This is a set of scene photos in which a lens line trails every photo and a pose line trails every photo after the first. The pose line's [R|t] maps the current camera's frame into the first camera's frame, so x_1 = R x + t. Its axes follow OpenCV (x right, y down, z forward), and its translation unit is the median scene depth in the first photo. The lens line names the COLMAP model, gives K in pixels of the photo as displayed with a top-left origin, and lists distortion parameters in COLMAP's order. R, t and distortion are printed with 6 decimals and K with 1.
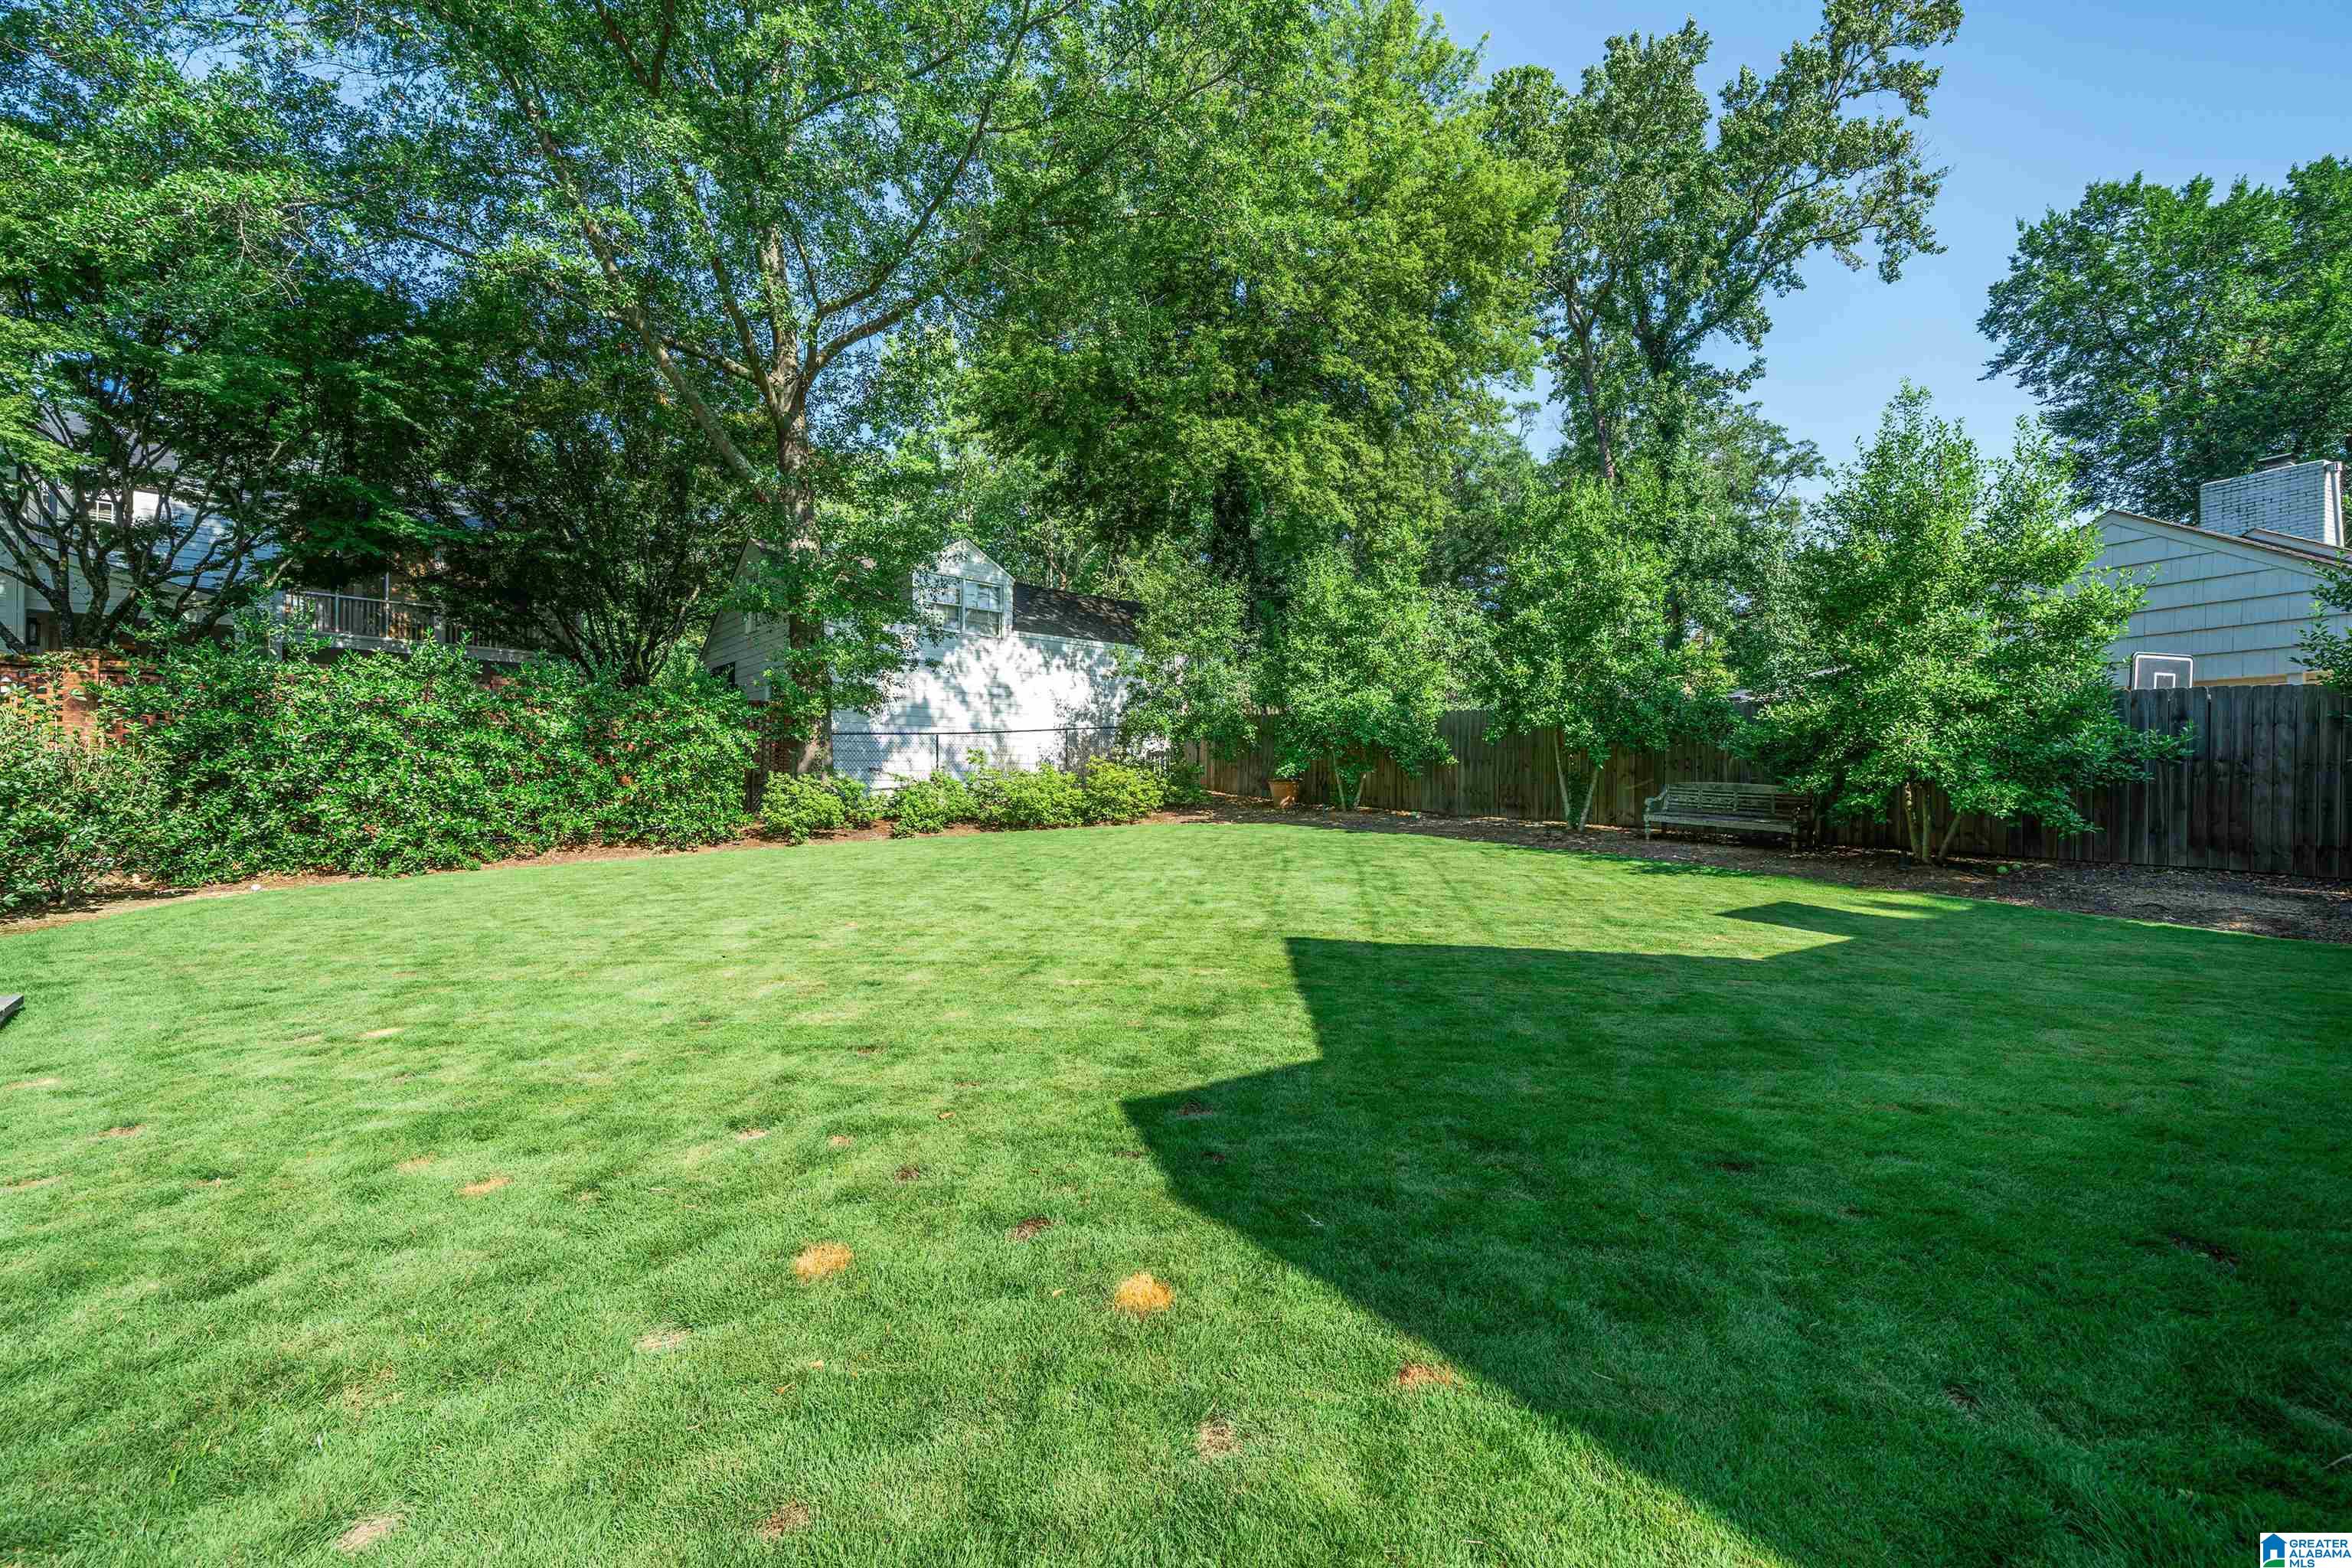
lens RADIAL K [[912.3, 0, 1167.0], [0, 912.3, 822.4], [0, 0, 1]] dist [-0.000024, -0.000008]
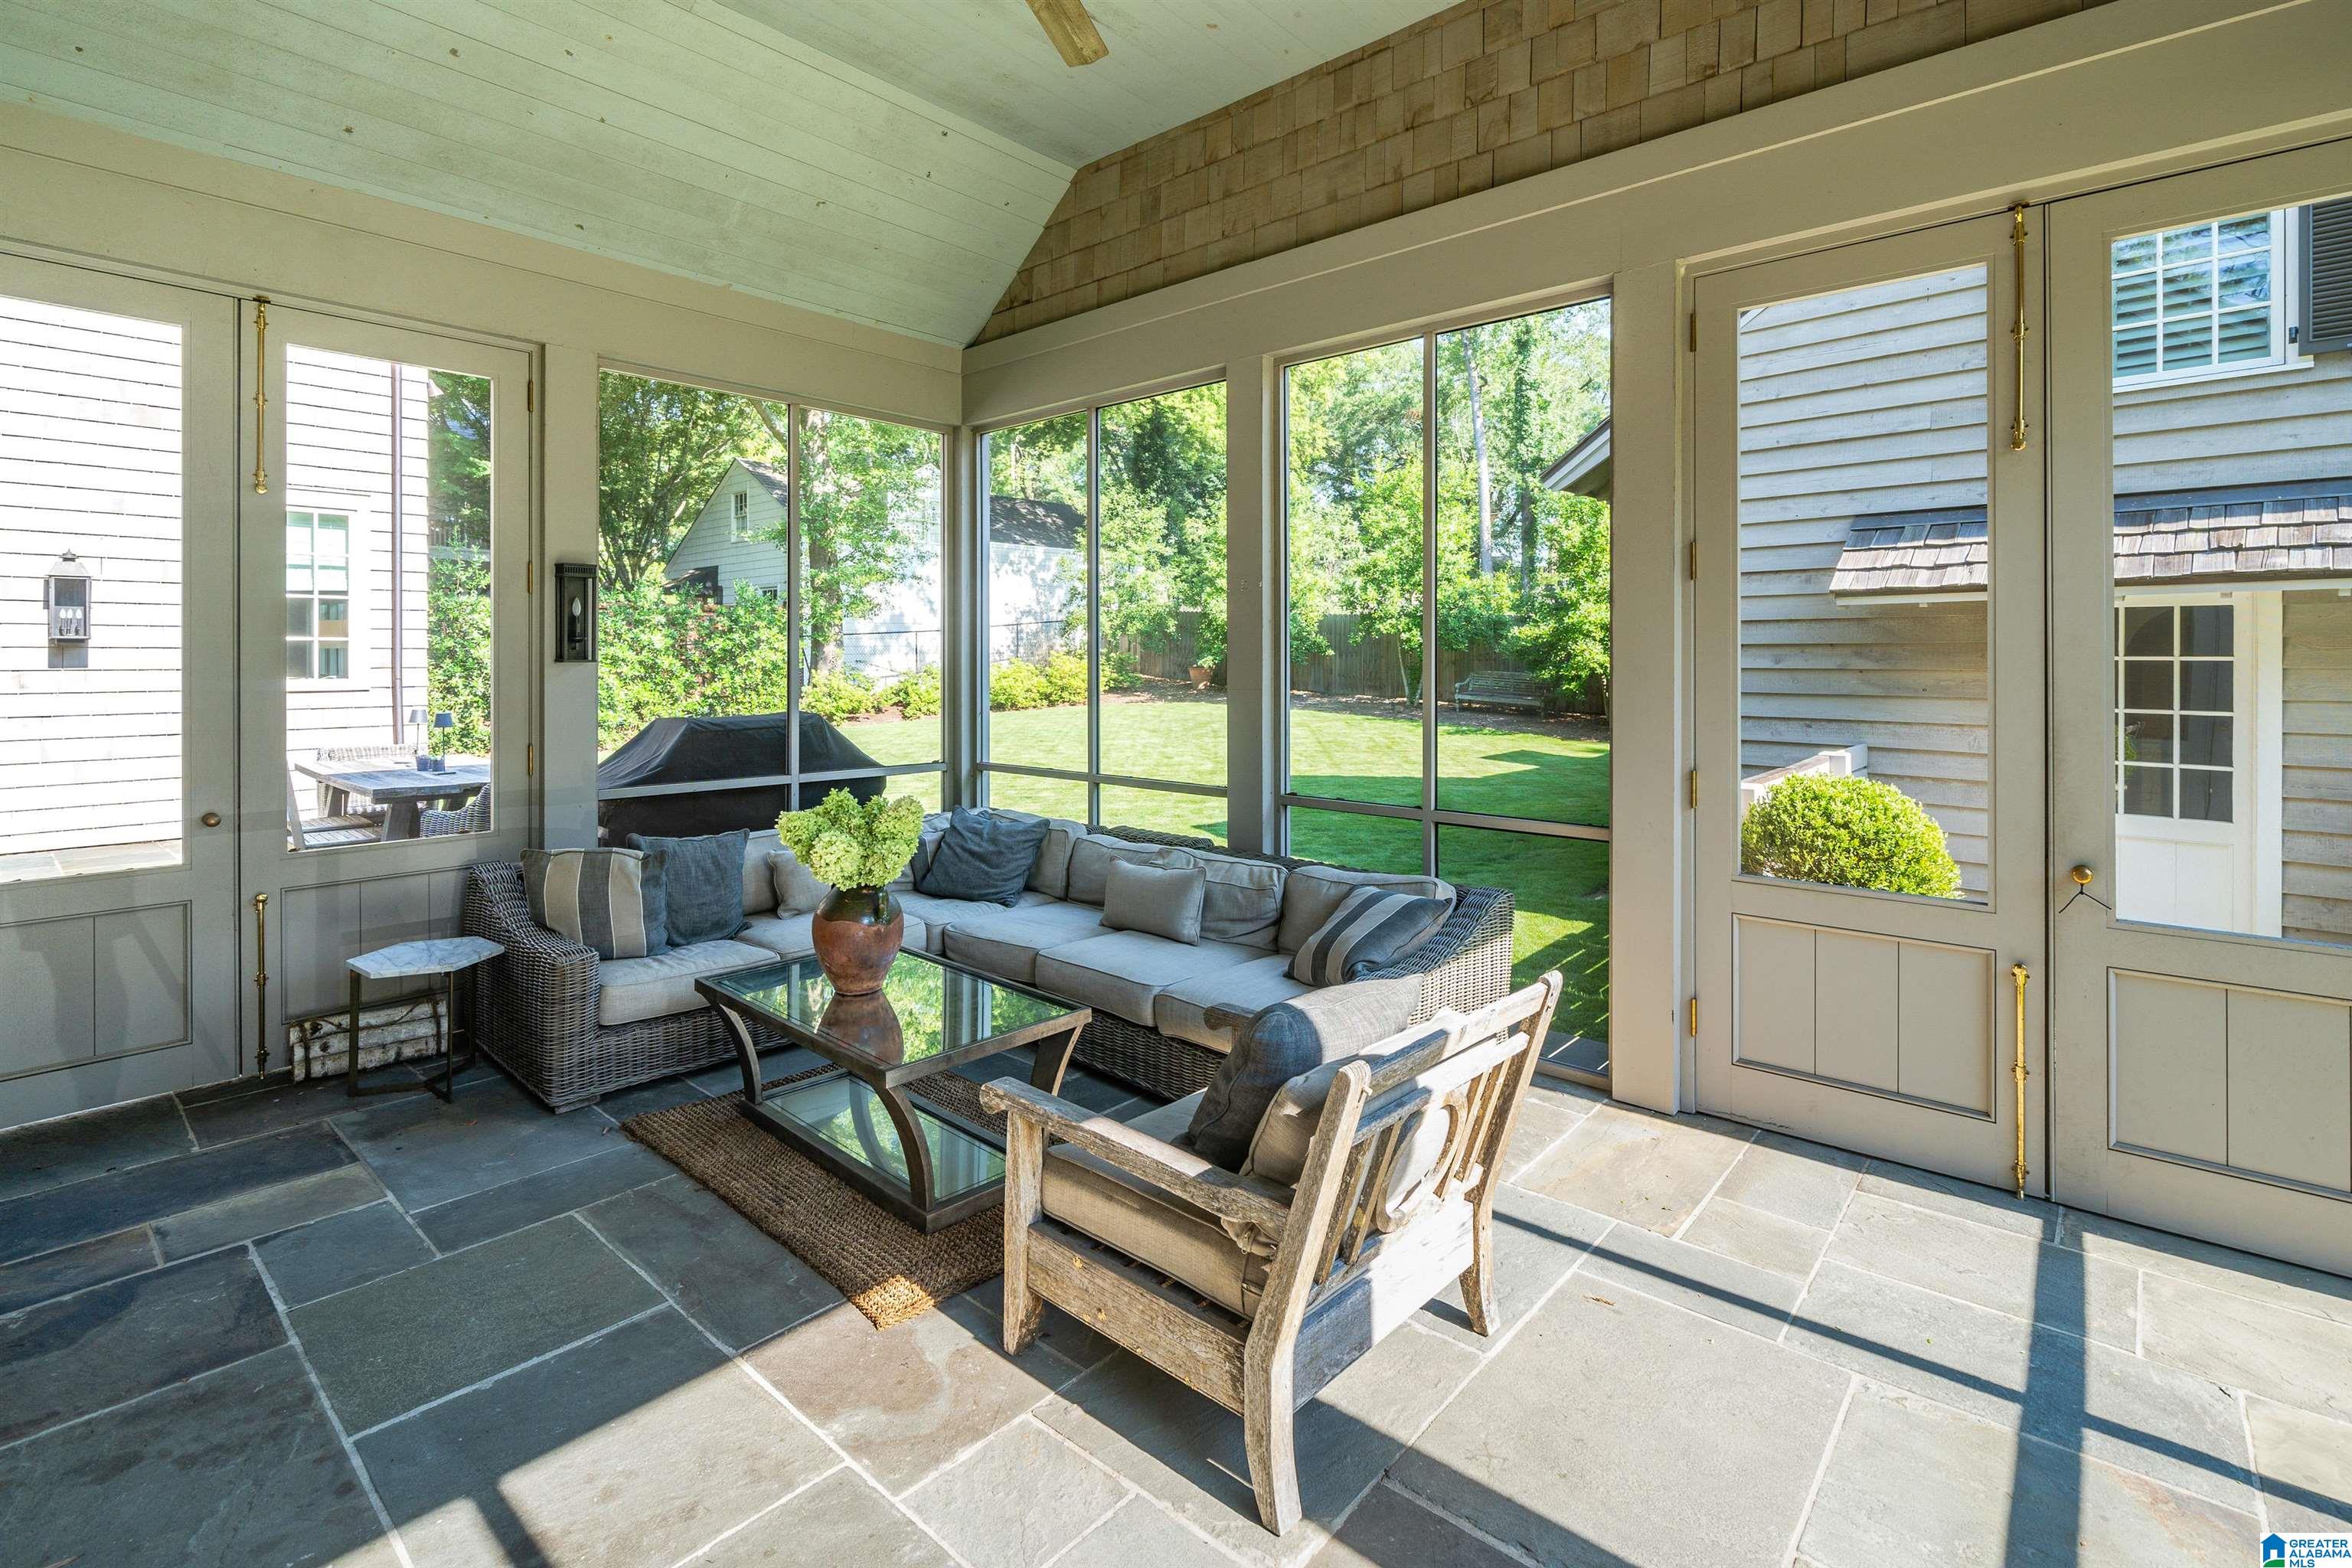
lens RADIAL K [[1084.0, 0, 1176.0], [0, 1084.0, 784.0], [0, 0, 1]] dist [-0.000294, -0.000011]
pose [[0.990000, -0.027849, 0.138291, -0.129214], [0.015329, 0.995752, 0.090786, -0.024356], [-0.140232, -0.087759, 0.986222, -0.530476]]
